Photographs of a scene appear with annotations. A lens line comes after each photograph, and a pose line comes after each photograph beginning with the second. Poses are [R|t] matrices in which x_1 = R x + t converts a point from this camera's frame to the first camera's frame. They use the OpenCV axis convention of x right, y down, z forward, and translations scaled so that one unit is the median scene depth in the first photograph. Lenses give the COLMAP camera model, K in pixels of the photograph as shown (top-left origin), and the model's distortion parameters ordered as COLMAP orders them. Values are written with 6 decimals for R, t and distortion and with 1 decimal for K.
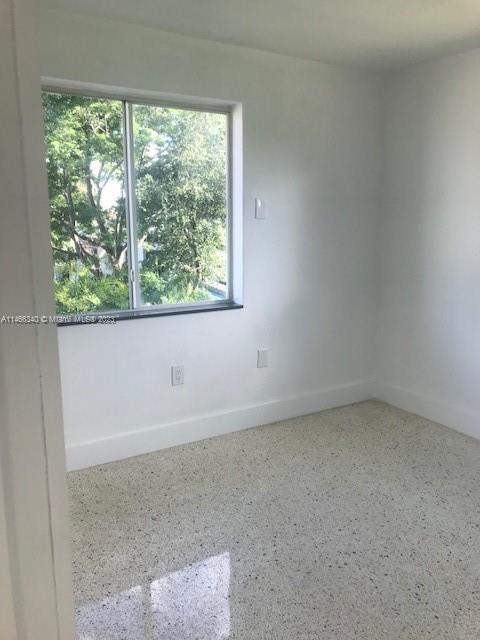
lens RADIAL K [[528.3, 0, 240.0], [0, 528.3, 307.5], [0, 0, 1]] dist [0.015156, -0.024132]
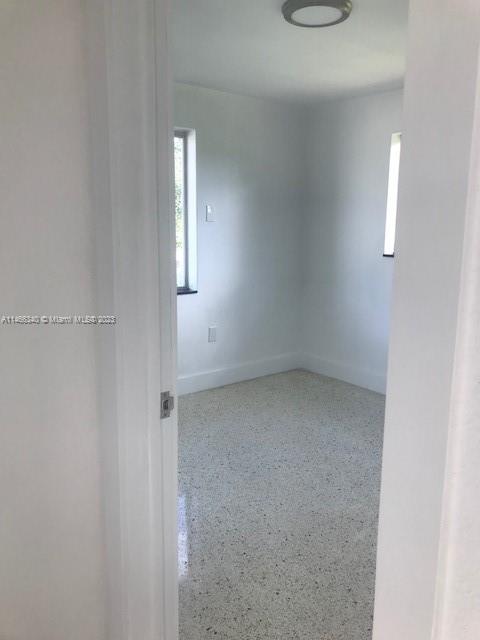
lens RADIAL K [[528.3, 0, 235.9], [0, 528.3, 324.2], [0, 0, 1]] dist [0.015156, -0.024132]
pose [[0.992497, -0.014242, 0.121438, -0.060306], [0.011549, 0.999672, 0.022850, 0.050948], [-0.121724, -0.021276, 0.992336, -0.277715]]
